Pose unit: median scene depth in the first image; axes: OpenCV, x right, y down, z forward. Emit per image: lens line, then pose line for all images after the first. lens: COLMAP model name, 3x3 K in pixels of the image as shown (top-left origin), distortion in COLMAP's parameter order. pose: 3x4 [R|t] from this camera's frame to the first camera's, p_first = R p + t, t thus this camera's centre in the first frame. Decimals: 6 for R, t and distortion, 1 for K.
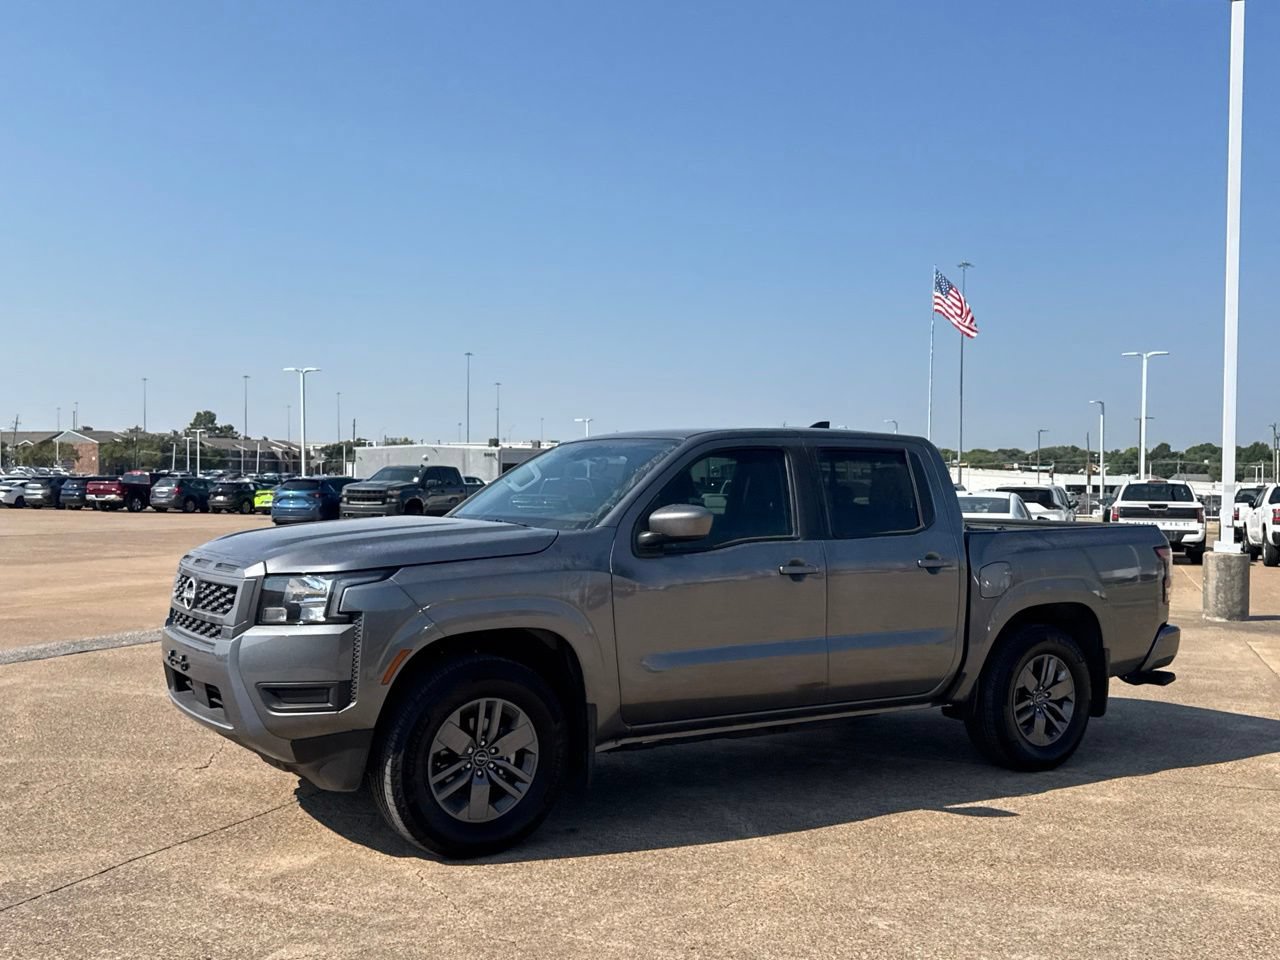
lens RADIAL K [[1260.9, 0, 638.9], [0, 1260.9, 476.4], [0, 0, 1]] dist [0.057319, 0.000000]
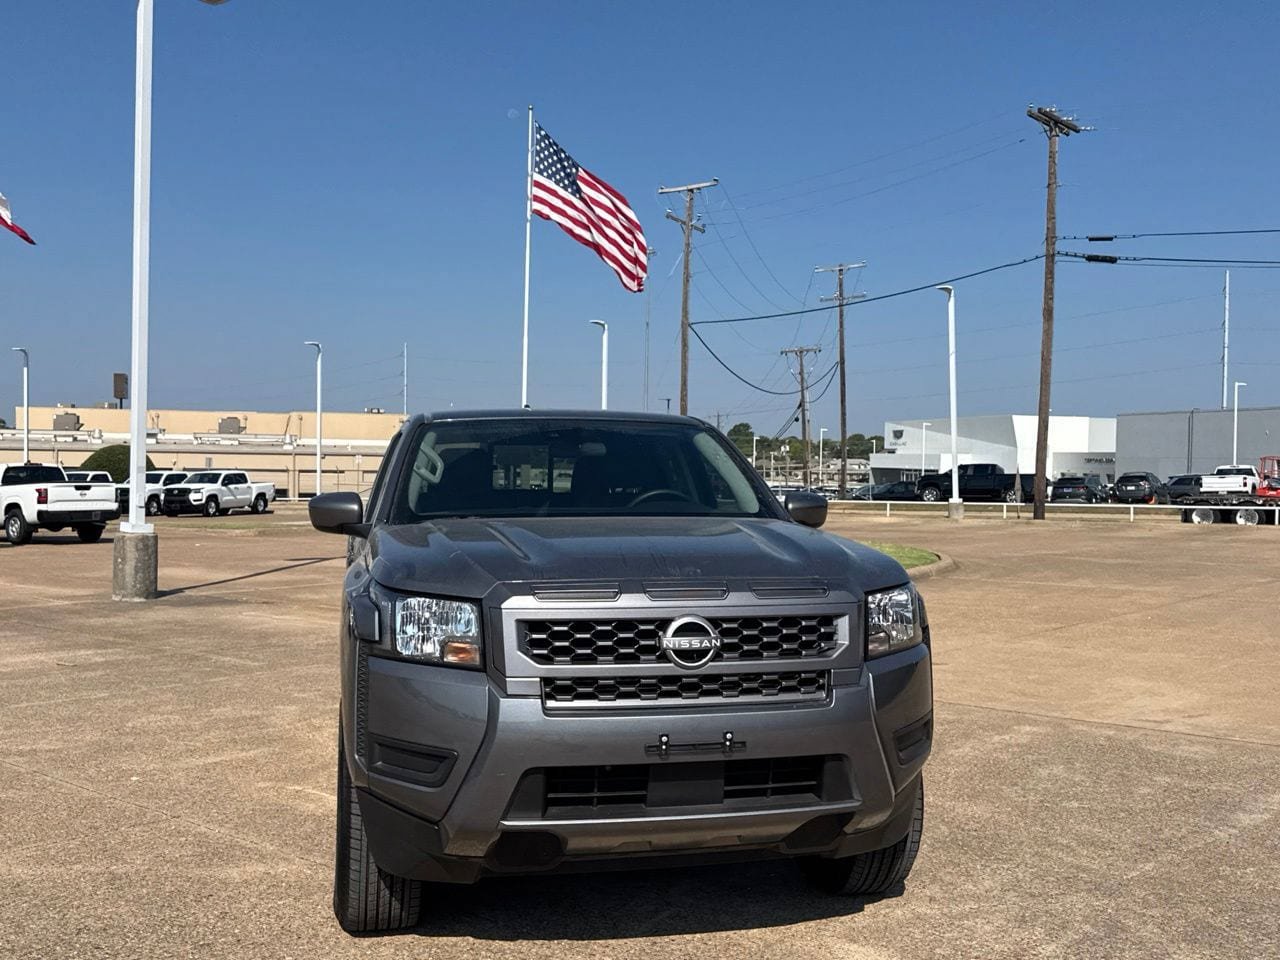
lens RADIAL K [[1257.6, 0, 640.2], [0, 1257.6, 480.5], [0, 0, 1]] dist [0.072911, 0.000000]
pose [[0.343201, -0.013454, 0.939166, -0.868939], [-0.006801, 0.999836, 0.016809, -0.002745], [-0.939237, -0.012156, 0.343053, 0.710974]]
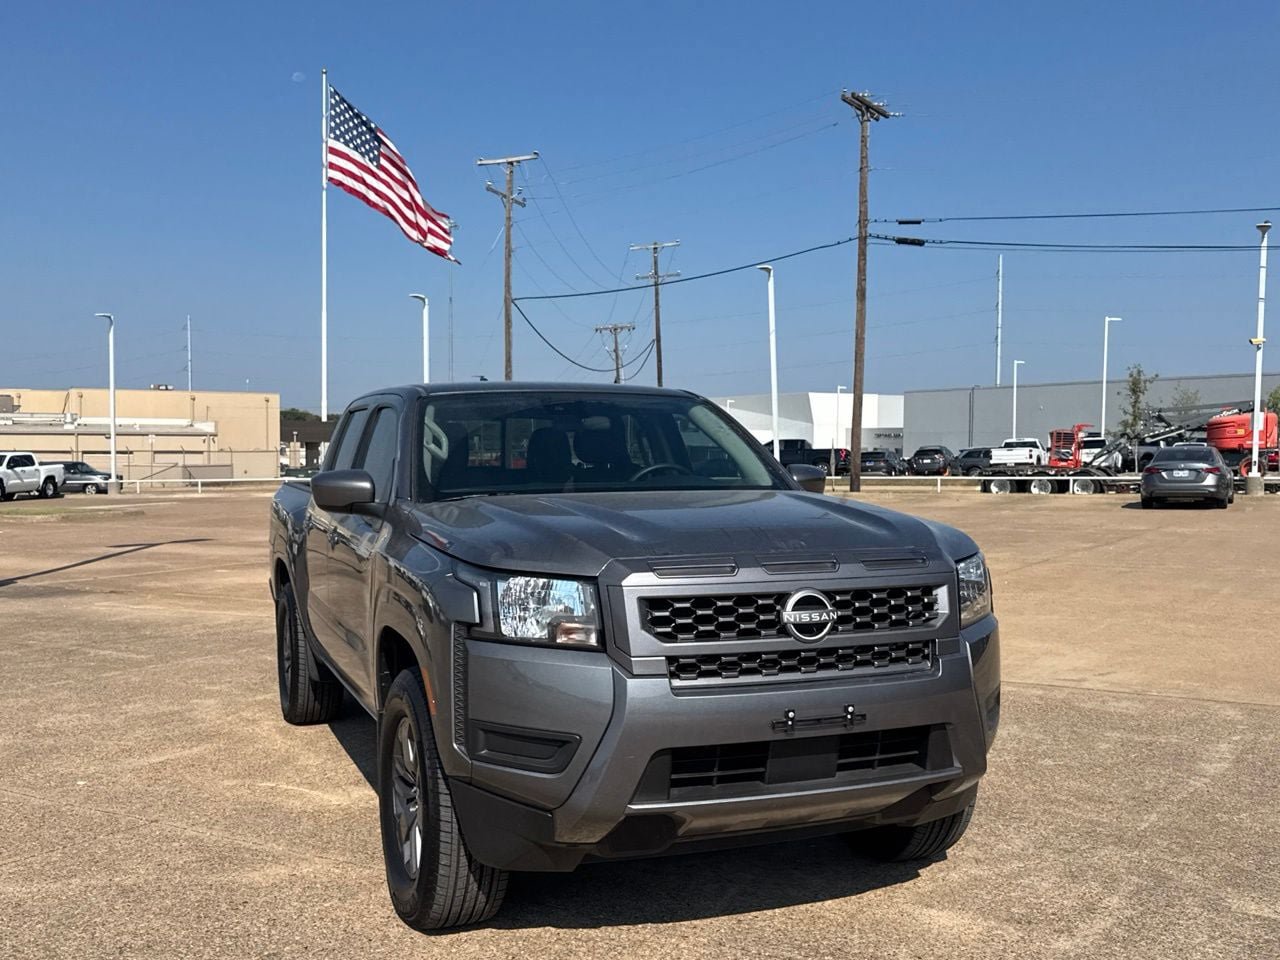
lens RADIAL K [[1257.6, 0, 640.5], [0, 1257.6, 478.3], [0, 0, 1]] dist [0.072911, 0.000000]
pose [[0.192441, -0.031948, 0.980788, -0.891949], [0.000410, 0.999472, 0.032476, 0.000190], [-0.981308, -0.005847, 0.192353, 0.853976]]
